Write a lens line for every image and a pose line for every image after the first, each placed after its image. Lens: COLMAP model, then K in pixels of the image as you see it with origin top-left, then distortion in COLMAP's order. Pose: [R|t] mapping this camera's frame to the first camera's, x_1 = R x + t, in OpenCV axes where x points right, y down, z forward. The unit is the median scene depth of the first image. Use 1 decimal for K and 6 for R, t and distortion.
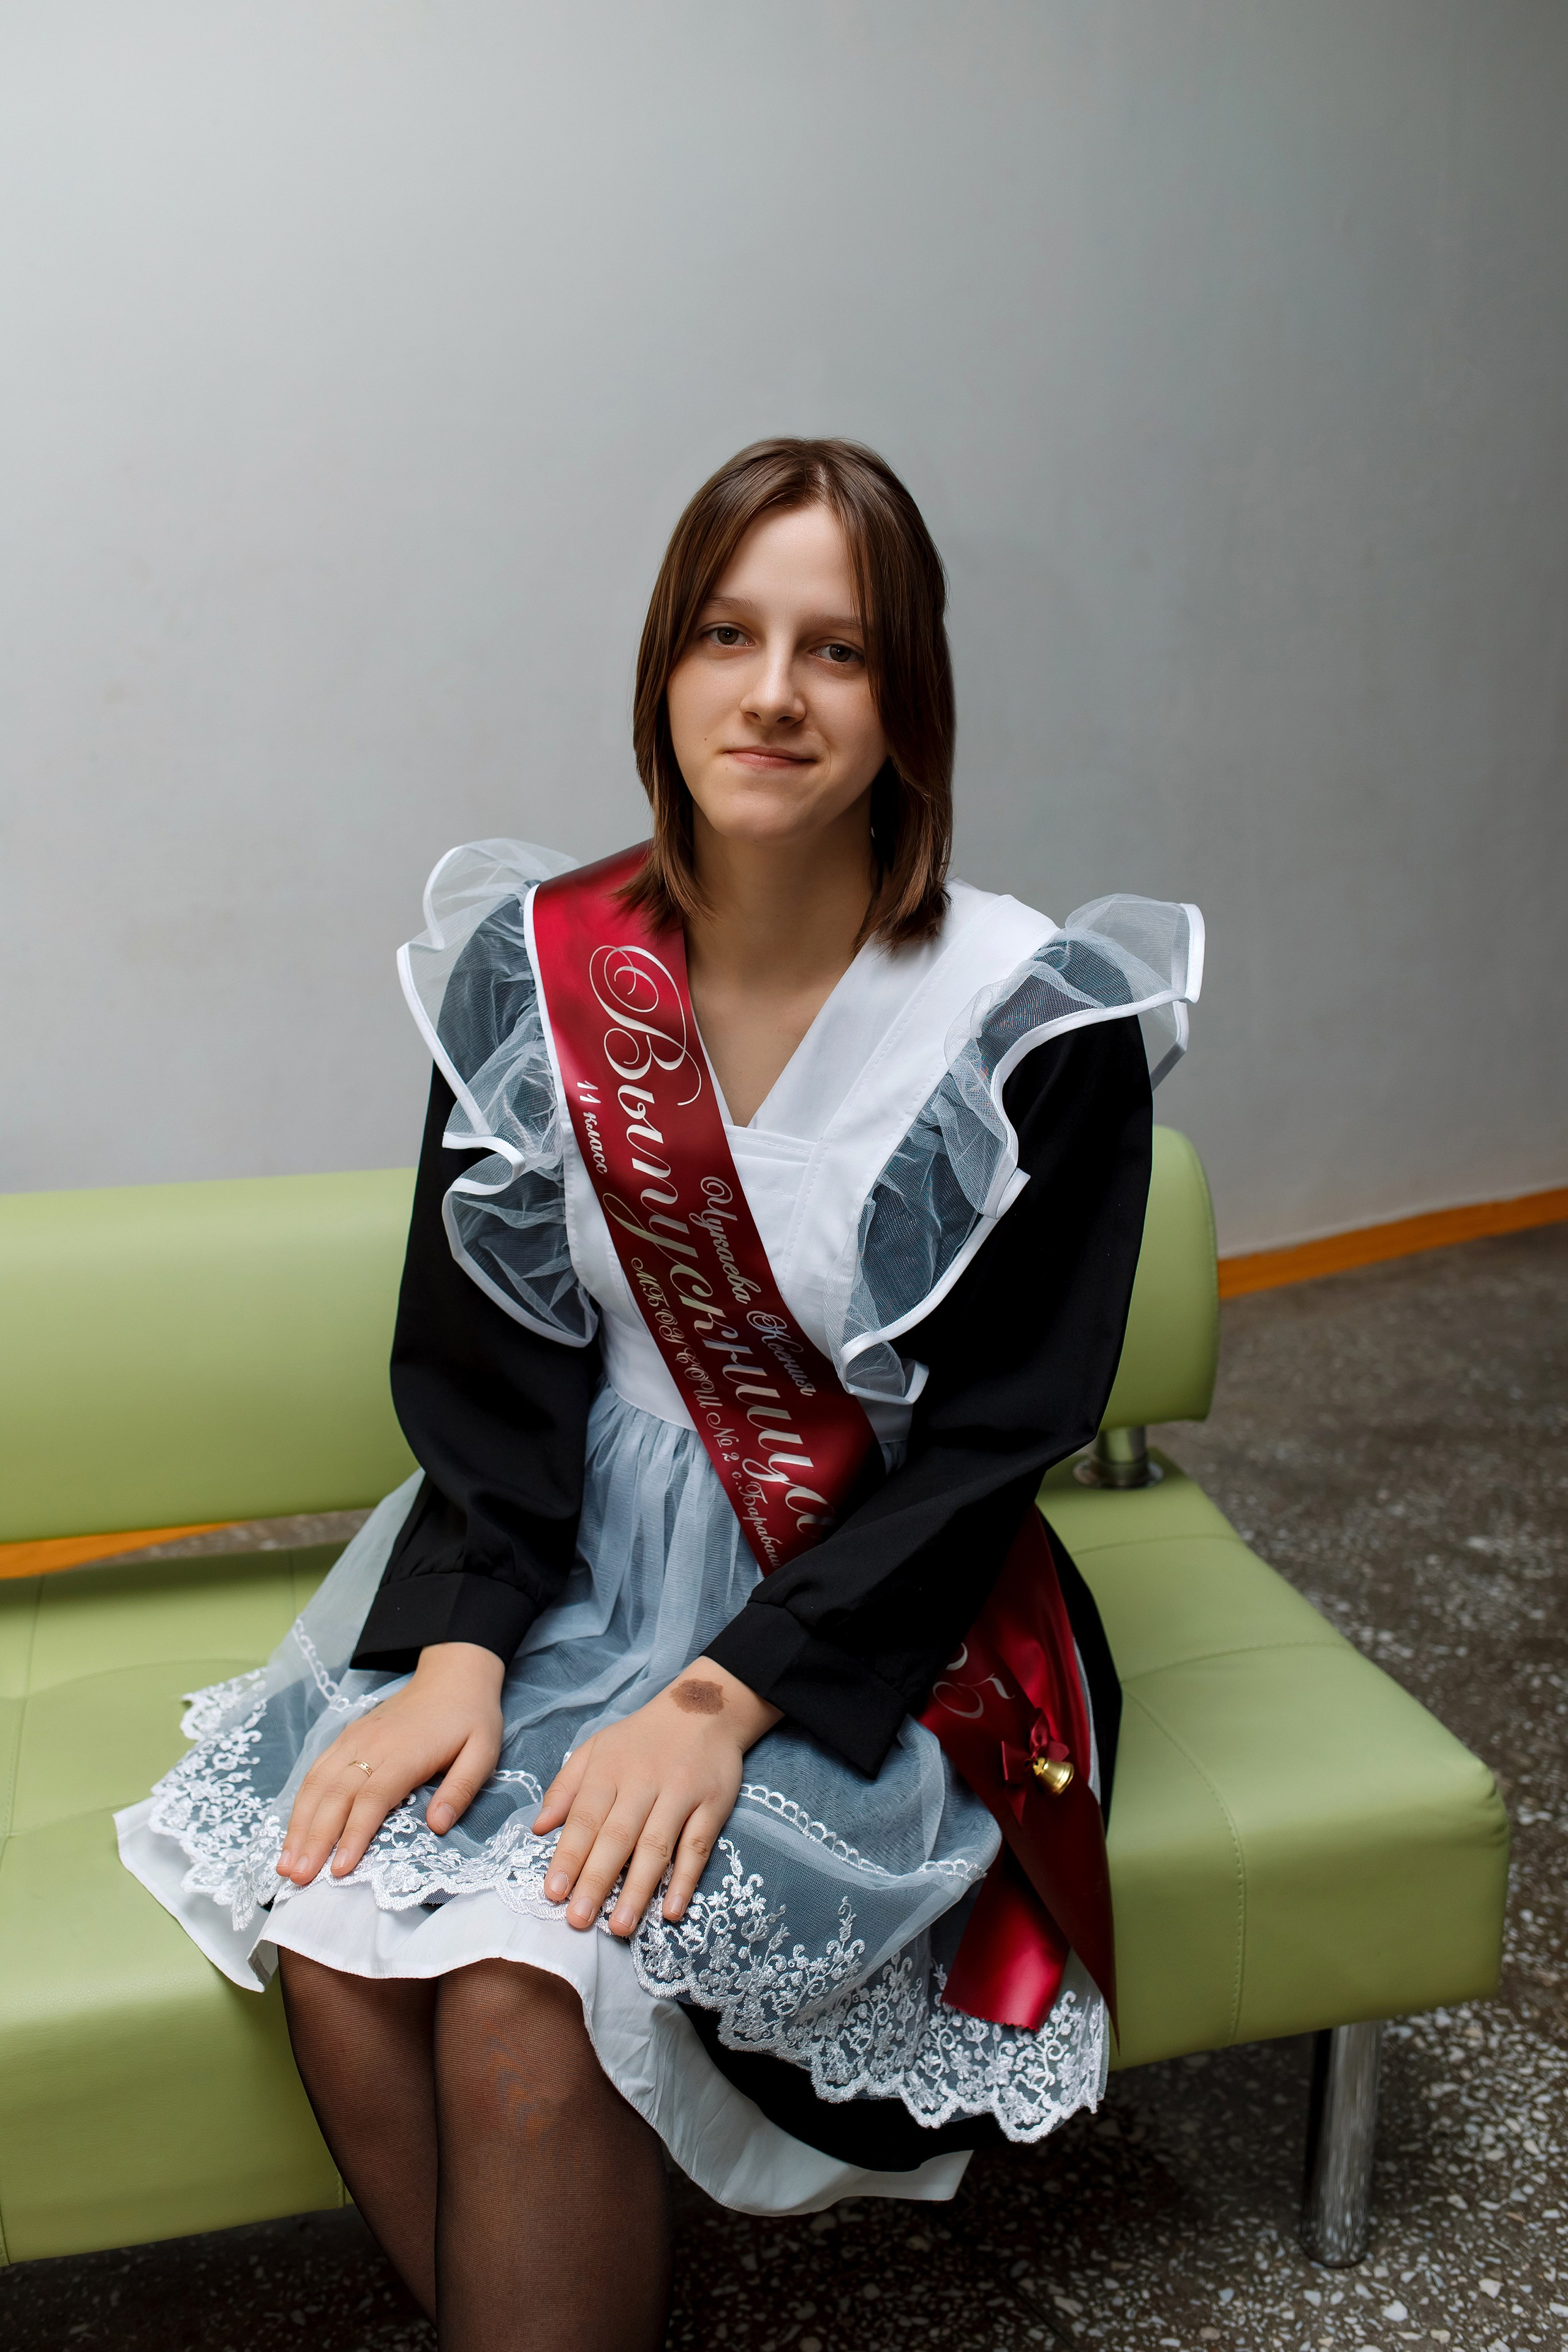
lens RADIAL K [[2381.4, 0, 734.2], [0, 2381.4, 1176.9], [0, 0, 1]] dist [-0.001366, -0.012840]
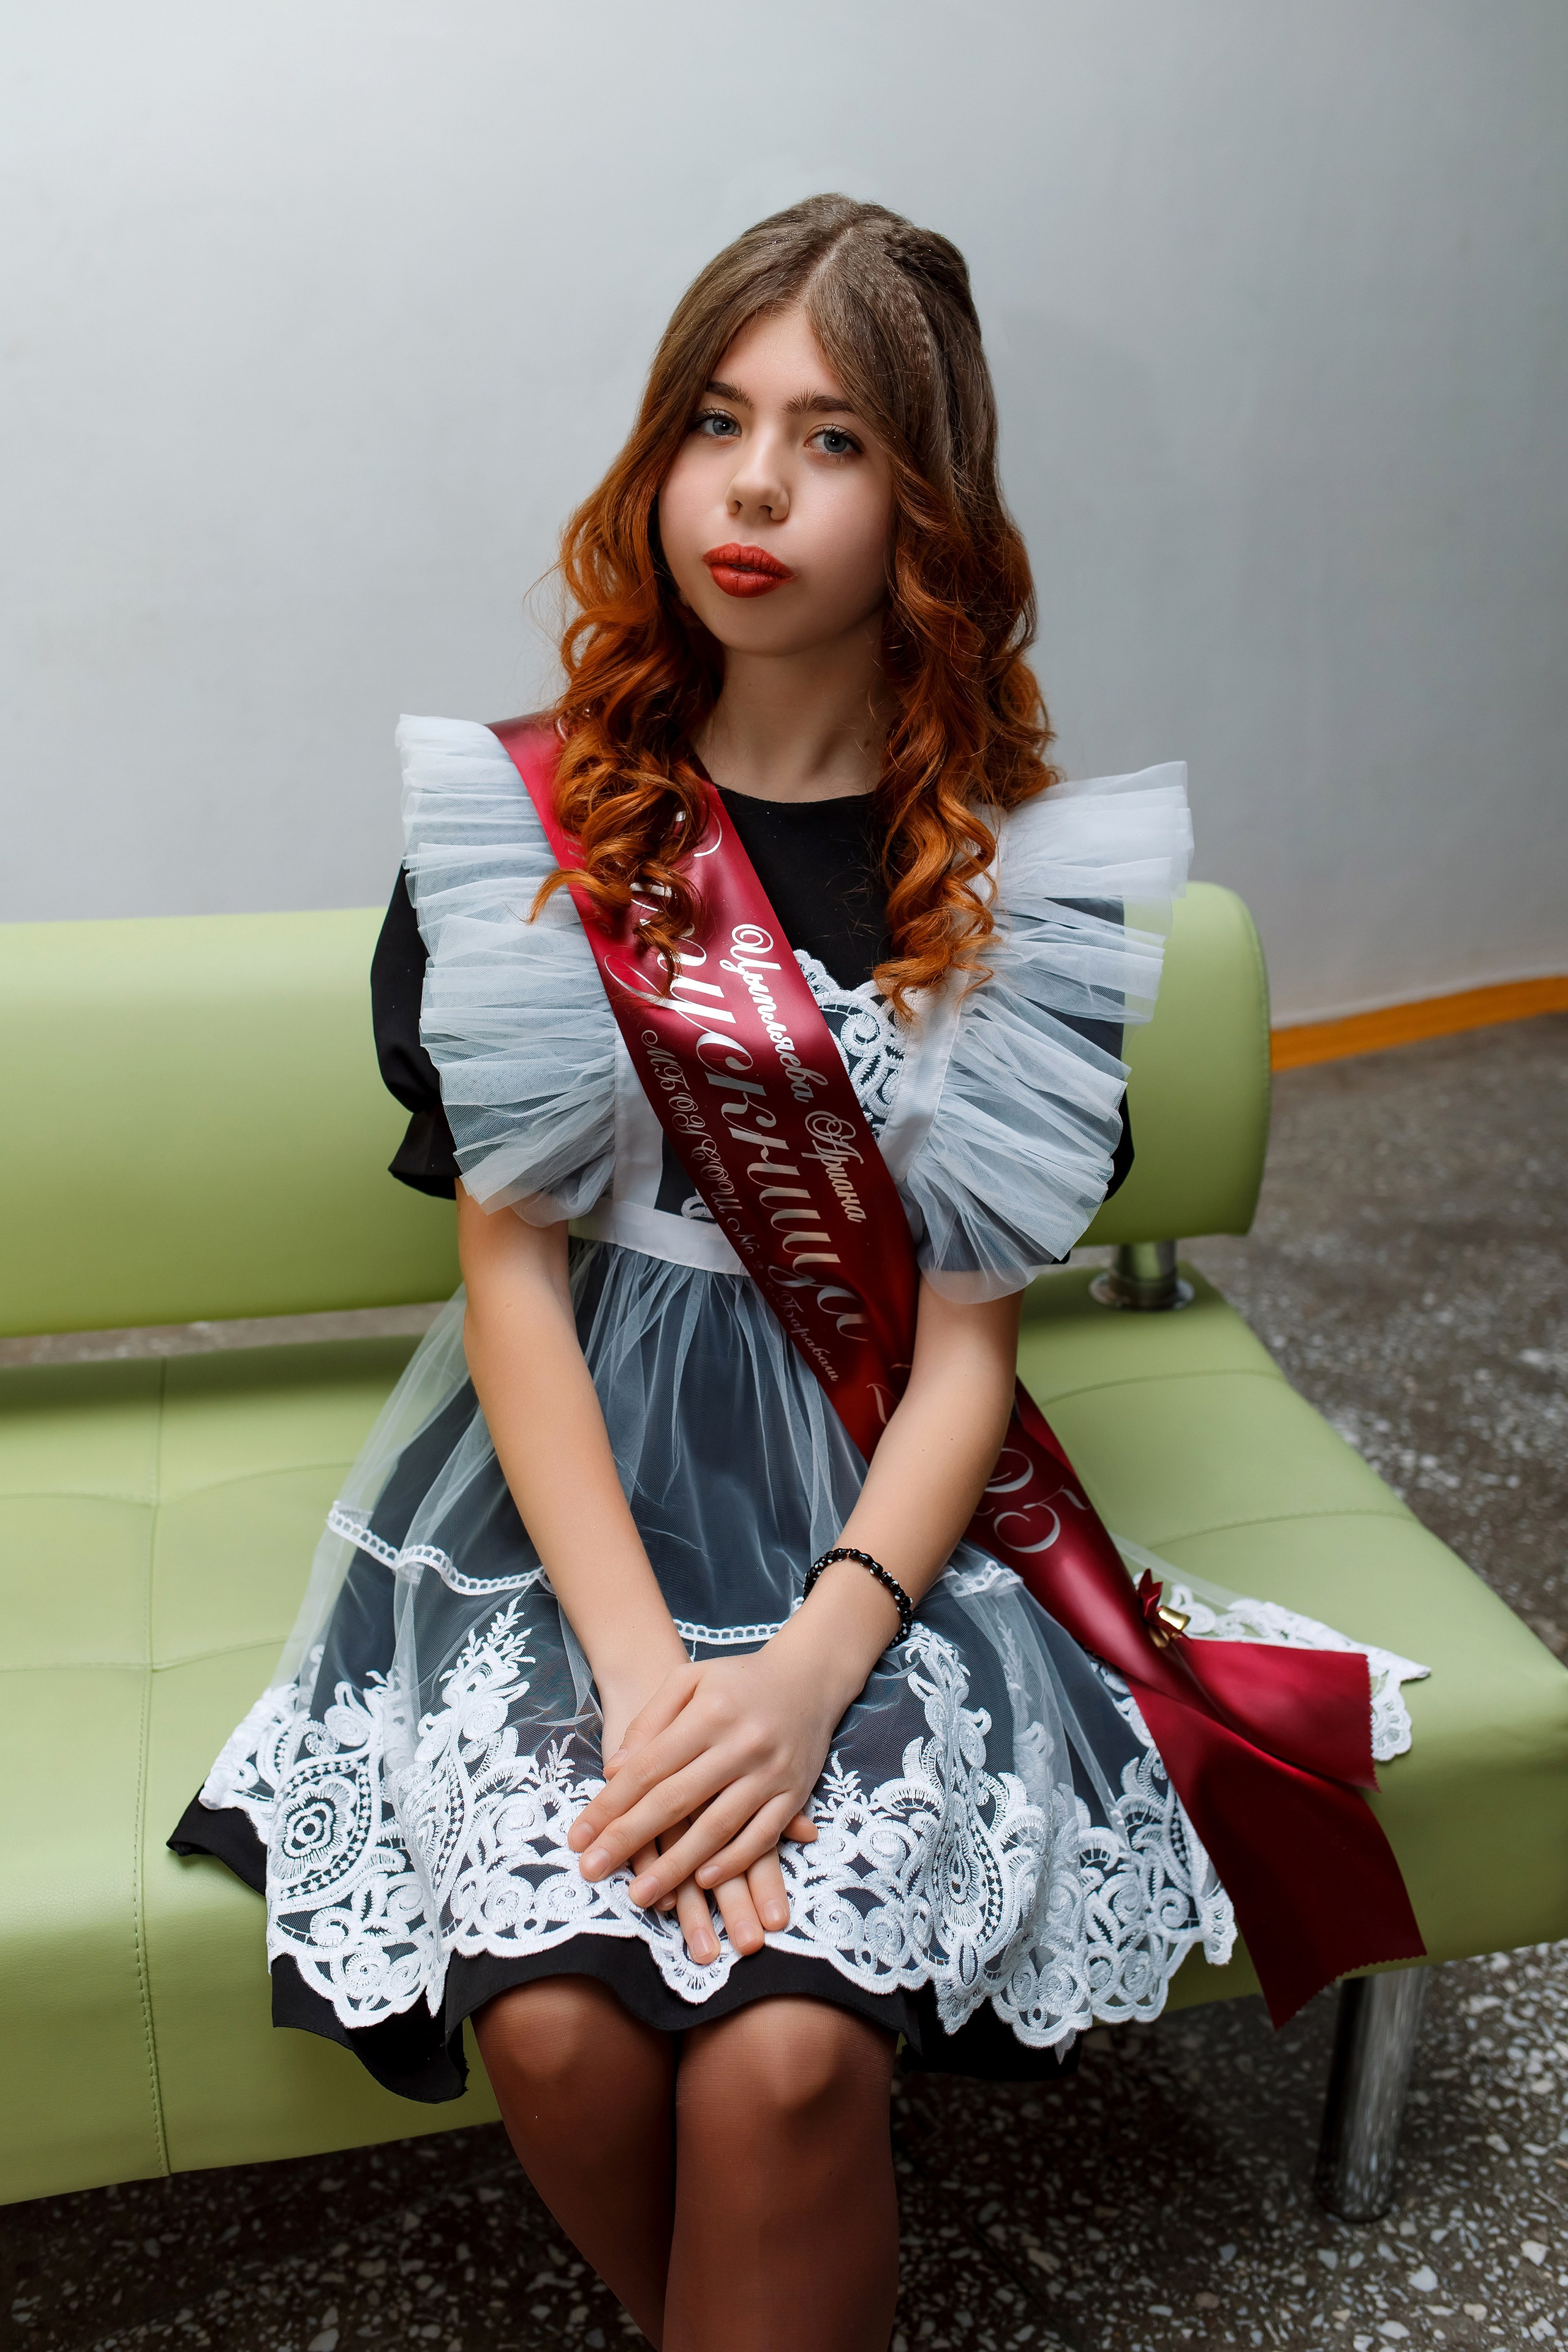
lens RADIAL K [[2381.4, 0, 734.2], [0, 2381.4, 1176.9], [0, 0, 1]] dist [-0.001366, -0.012840]
pose [[0.999613, 0.026667, -0.007956, 0.022448], [-0.025674, 0.994036, 0.105992, -0.004135], [0.010735, -0.105746, 0.994335, 0.166382]]
